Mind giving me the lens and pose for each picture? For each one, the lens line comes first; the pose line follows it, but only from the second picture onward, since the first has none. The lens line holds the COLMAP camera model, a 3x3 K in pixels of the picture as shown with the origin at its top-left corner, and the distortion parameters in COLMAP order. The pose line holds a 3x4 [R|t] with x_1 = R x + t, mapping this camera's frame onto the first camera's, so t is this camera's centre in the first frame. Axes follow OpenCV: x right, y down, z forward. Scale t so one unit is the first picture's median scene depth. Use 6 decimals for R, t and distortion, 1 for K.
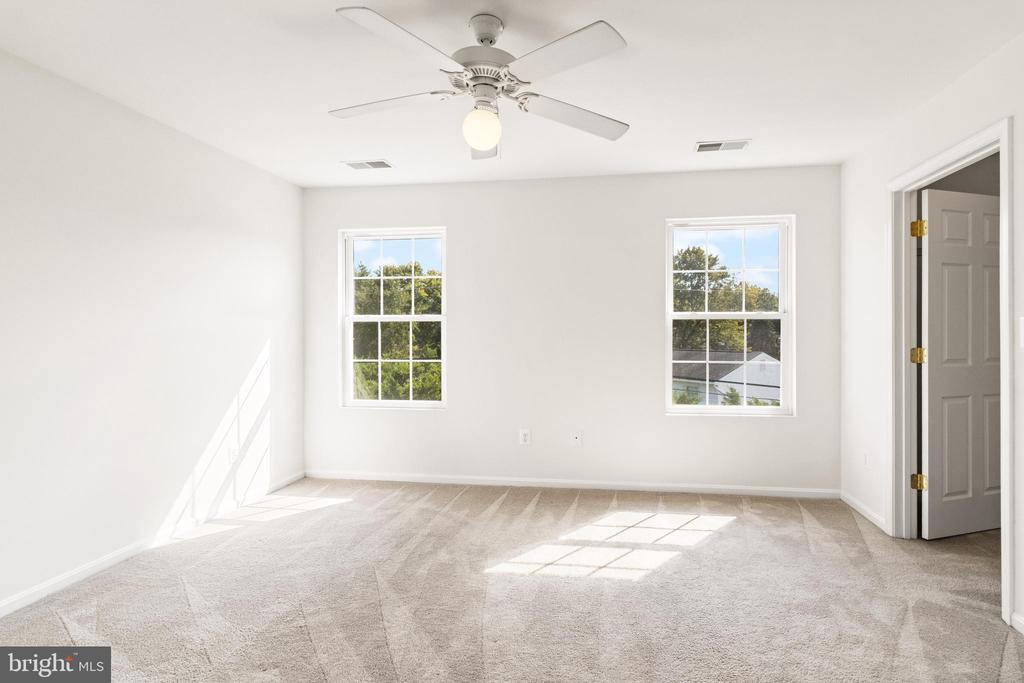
lens RADIAL K [[470.9, 0, 514.2], [0, 470.9, 331.8], [0, 0, 1]] dist [0.001601, 0.000300]
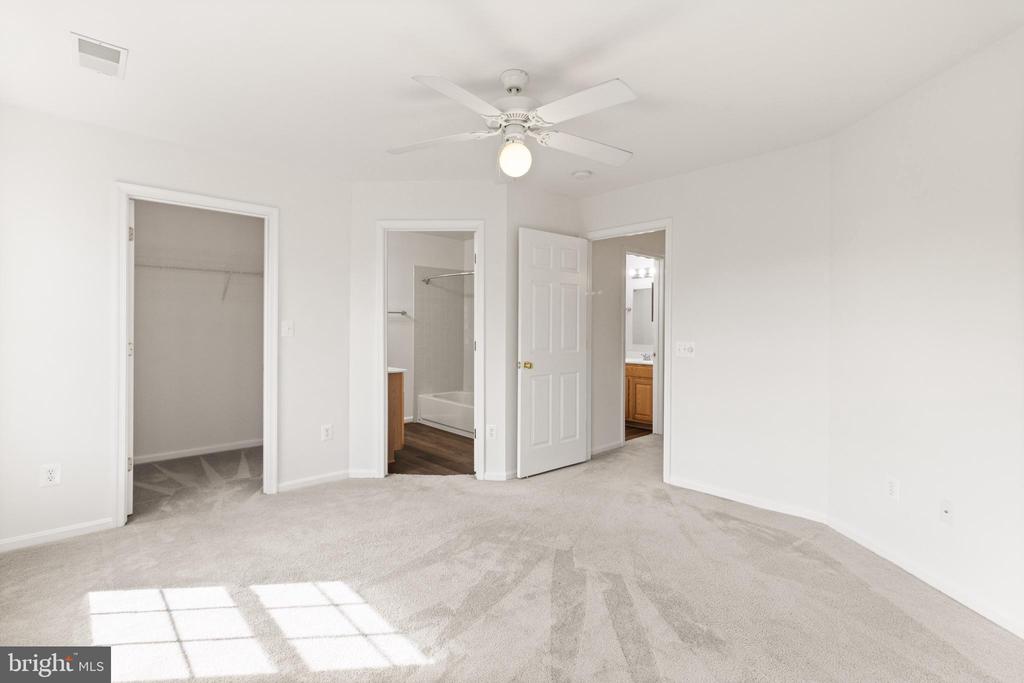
lens RADIAL K [[470.9, 0, 514.2], [0, 470.9, 331.8], [0, 0, 1]] dist [0.001601, 0.000300]
pose [[-0.783445, -0.002779, 0.621454, -0.562476], [-0.000735, 0.999993, 0.003546, 0.002630], [-0.621460, 0.002321, -0.783442, 1.397151]]
